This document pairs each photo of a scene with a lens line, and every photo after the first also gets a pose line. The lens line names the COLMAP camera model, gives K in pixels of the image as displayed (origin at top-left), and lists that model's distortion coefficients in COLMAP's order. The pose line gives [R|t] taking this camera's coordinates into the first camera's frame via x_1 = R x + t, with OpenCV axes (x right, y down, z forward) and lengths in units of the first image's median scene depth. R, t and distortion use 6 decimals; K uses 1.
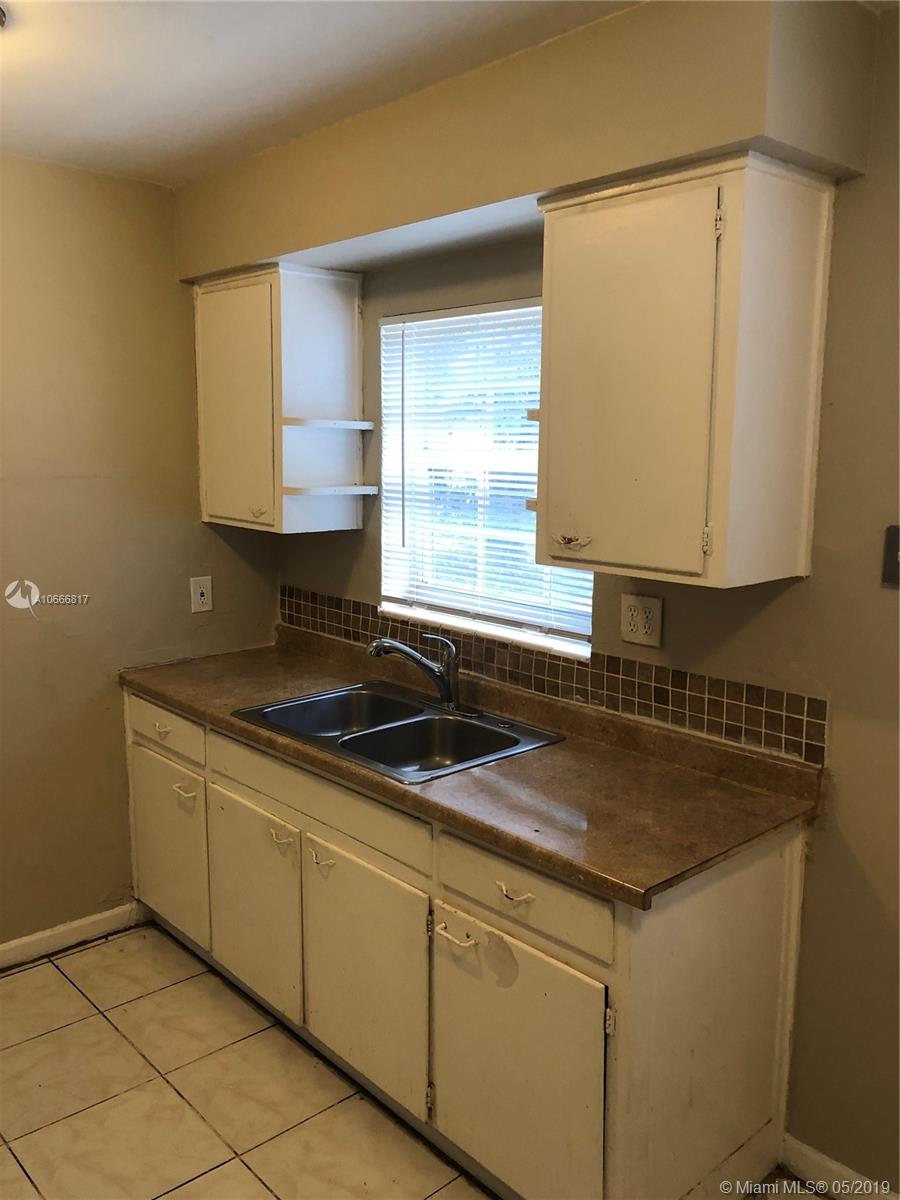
lens RADIAL K [[988.9, 0, 456.1], [0, 988.9, 589.1], [0, 0, 1]] dist [0.141166, -0.283551]
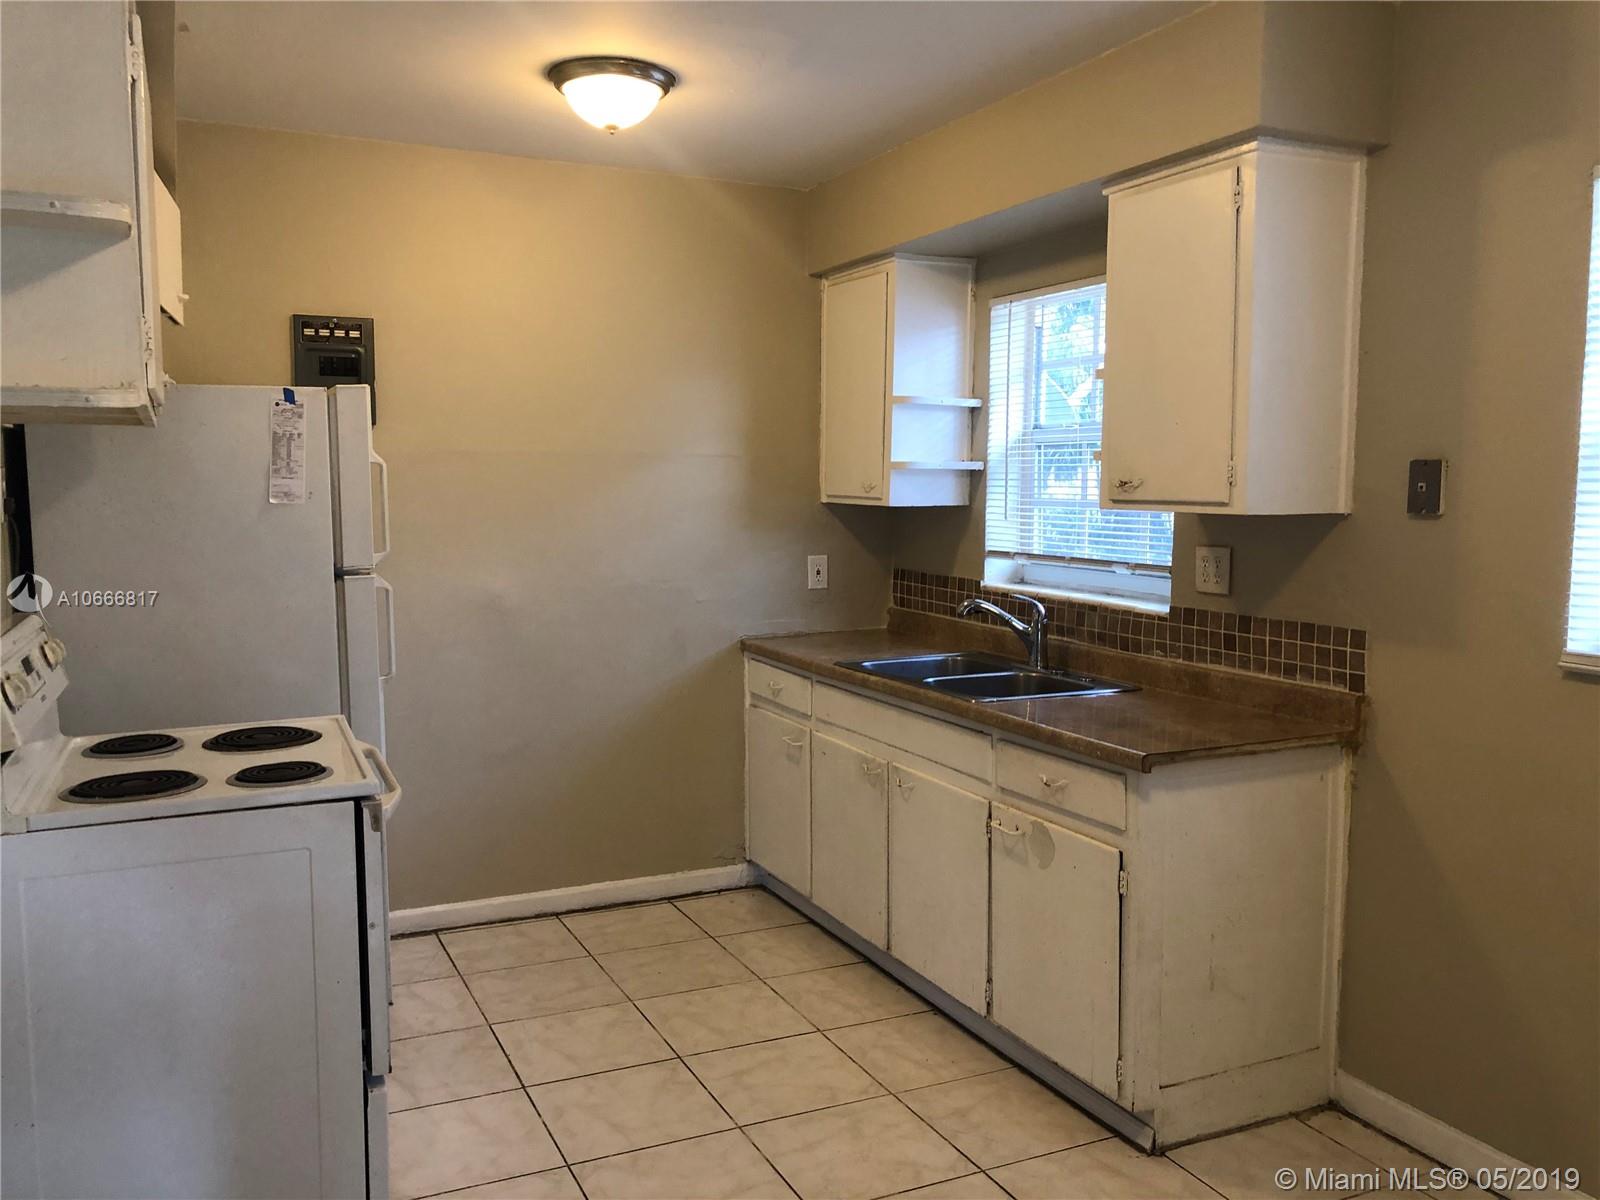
lens RADIAL K [[1321.2, 0, 800.0], [0, 1321.2, 600.0], [0, 0, 1]] dist [0.083675, -0.125302]
pose [[0.957445, 0.021697, -0.287800, 0.167304], [-0.038903, 0.997772, -0.054200, 0.147997], [0.285983, 0.063090, 0.956156, -0.429409]]
